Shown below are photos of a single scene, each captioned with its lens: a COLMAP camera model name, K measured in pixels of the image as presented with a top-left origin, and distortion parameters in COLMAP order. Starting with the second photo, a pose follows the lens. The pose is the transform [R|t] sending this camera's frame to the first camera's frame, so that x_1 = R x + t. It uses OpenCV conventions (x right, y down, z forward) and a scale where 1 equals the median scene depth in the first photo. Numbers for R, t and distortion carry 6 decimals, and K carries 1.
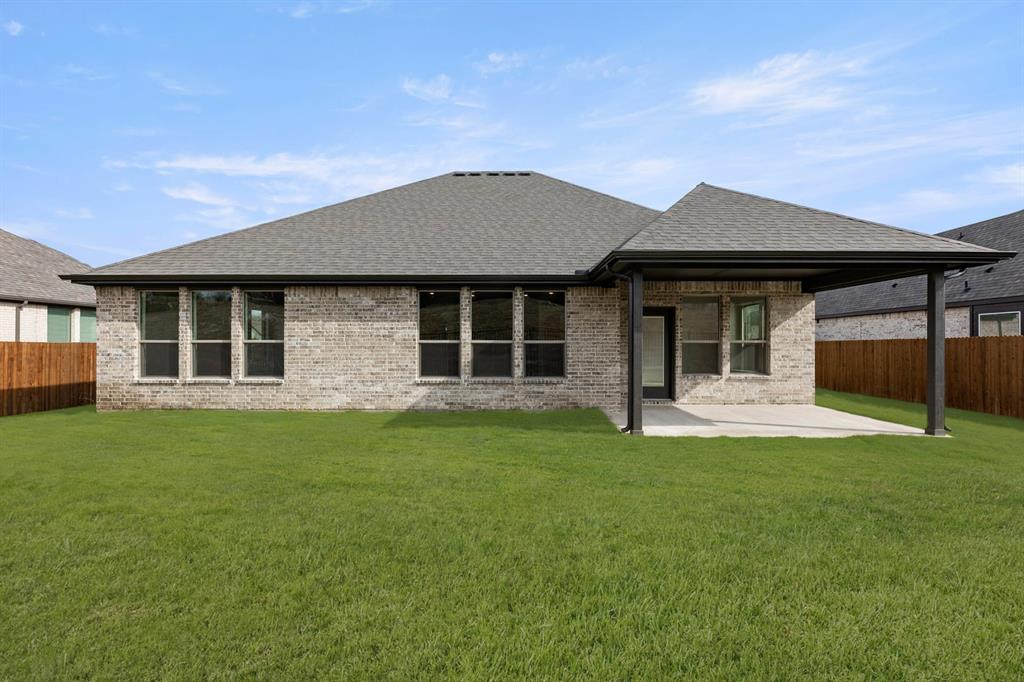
lens RADIAL K [[417.0, 0, 511.0], [0, 417.0, 346.6], [0, 0, 1]] dist [0.001804, 0.000181]
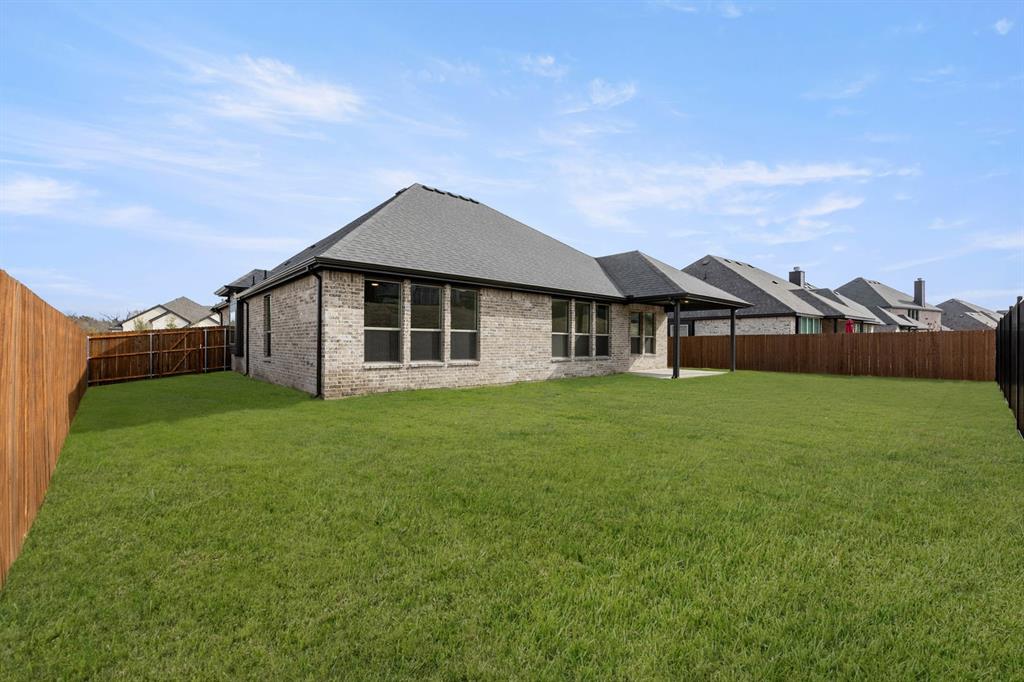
lens RADIAL K [[412.1, 0, 507.4], [0, 412.1, 340.8], [0, 0, 1]] dist [-0.001184, 0.000158]
pose [[0.746529, 0.006667, 0.665320, -1.307823], [-0.019605, 0.999736, 0.011980, -0.000178], [-0.665064, -0.021987, 0.746462, 0.012152]]
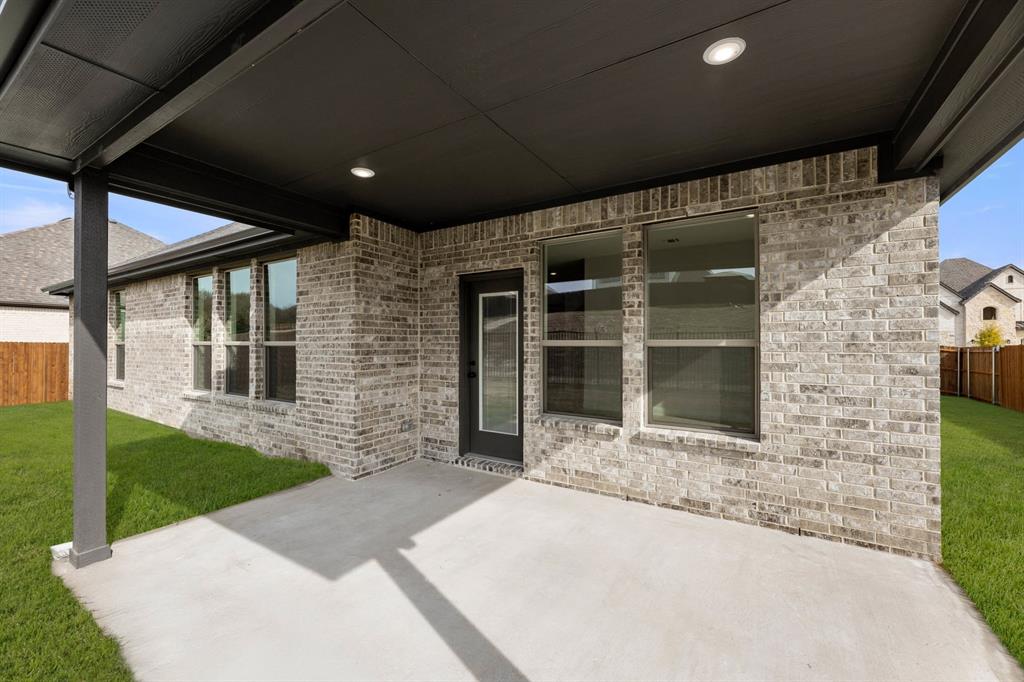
lens RADIAL K [[412.1, 0, 507.4], [0, 412.1, 340.8], [0, 0, 1]] dist [-0.001184, 0.000158]
pose [[0.851092, -0.002344, -0.525012, 0.678257], [-0.003985, 0.999932, -0.010924, -0.009792], [0.525002, 0.011390, 0.851025, 0.655783]]
